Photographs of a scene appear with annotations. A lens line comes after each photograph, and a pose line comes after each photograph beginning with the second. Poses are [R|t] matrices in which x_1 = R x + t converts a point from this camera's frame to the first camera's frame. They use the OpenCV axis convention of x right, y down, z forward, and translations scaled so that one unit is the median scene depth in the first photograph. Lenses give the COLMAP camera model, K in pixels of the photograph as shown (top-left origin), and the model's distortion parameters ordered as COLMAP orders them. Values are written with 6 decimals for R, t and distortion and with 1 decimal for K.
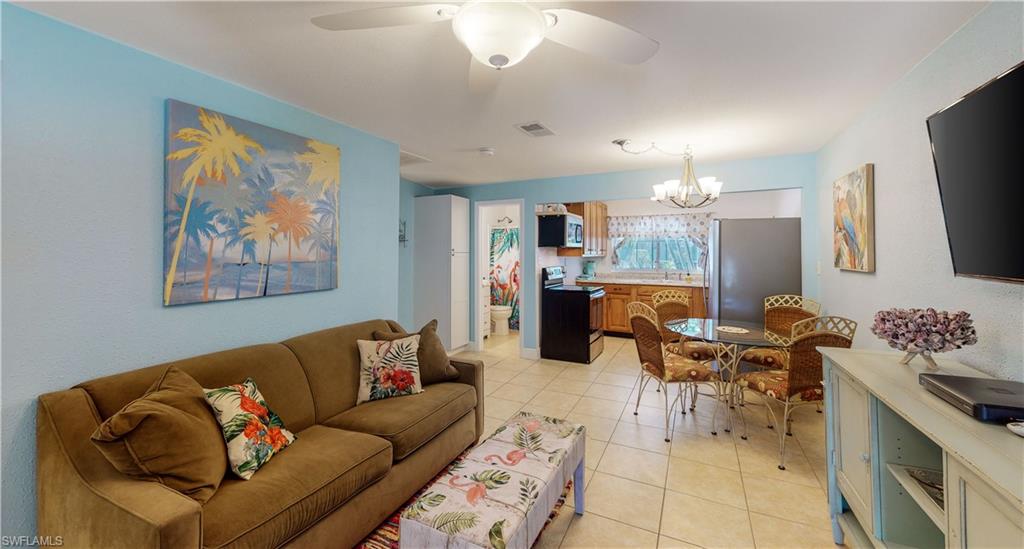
lens RADIAL K [[365.8, 0, 509.2], [0, 365.8, 254.9], [0, 0, 1]] dist [0.000645, -0.000012]
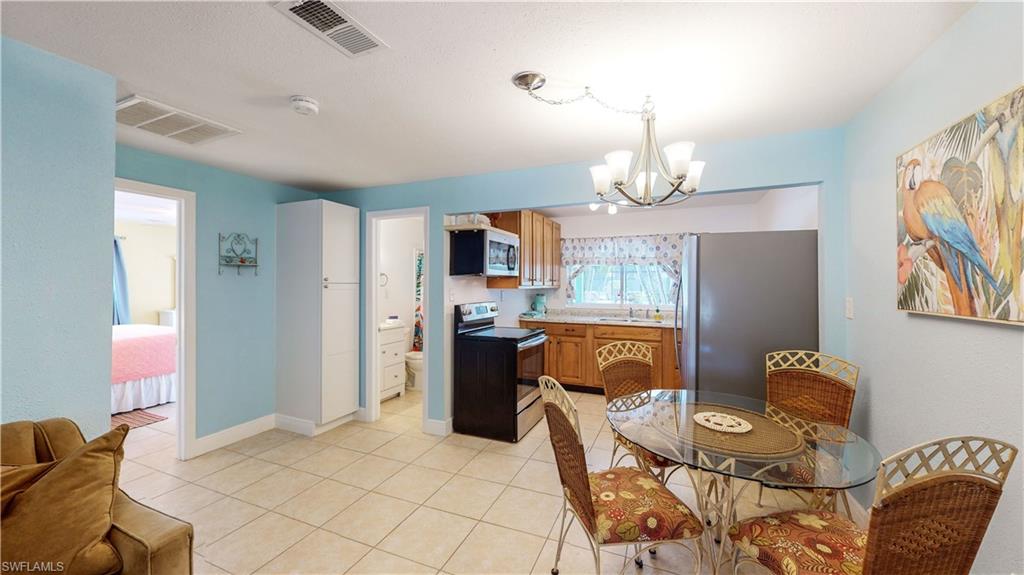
lens RADIAL K [[366.5, 0, 516.7], [0, 366.5, 289.1], [0, 0, 1]] dist [0.001952, -0.000177]
pose [[0.997180, -0.001273, 0.075042, 0.156083], [0.000588, 0.999958, 0.009156, -0.001704], [-0.075050, -0.009086, 0.997138, 0.285197]]
